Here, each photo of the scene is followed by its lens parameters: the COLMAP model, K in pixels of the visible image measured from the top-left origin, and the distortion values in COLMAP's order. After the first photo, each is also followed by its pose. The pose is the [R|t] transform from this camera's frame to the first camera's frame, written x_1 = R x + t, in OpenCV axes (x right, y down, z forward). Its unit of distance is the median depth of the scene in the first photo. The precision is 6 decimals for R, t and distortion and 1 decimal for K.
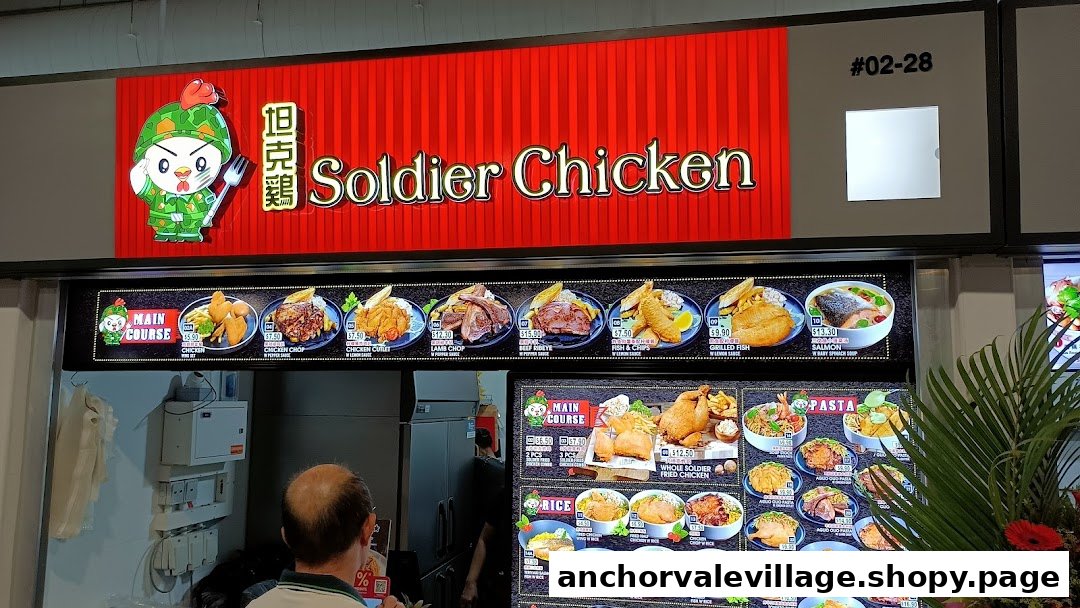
lens RADIAL K [[899.3, 0, 529.1], [0, 899.3, 284.9], [0, 0, 1]] dist [0.022923, -0.014745]
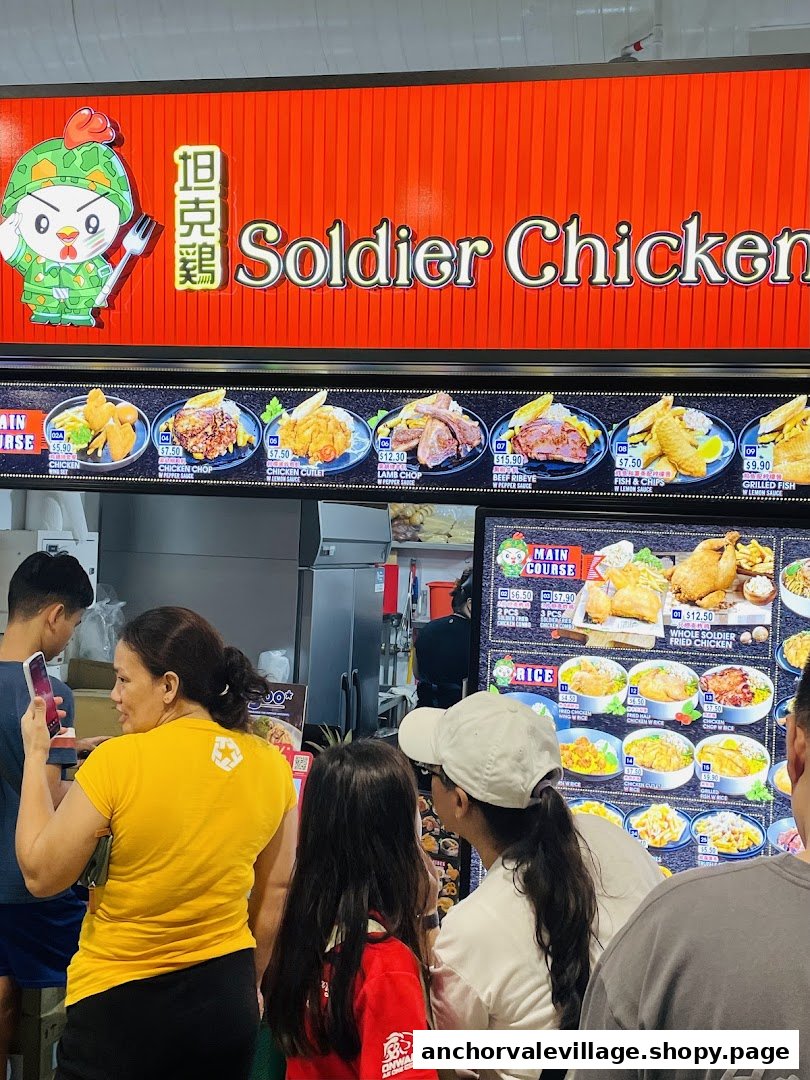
lens RADIAL K [[1380.0, 0, 377.9], [0, 1380.0, 546.0], [0, 0, 1]] dist [0.114359, 0.000000]
pose [[0.999352, 0.032791, -0.014857, -0.095391], [-0.030598, 0.991124, 0.129375, -0.023794], [0.018967, -0.128836, 0.991484, -0.207896]]
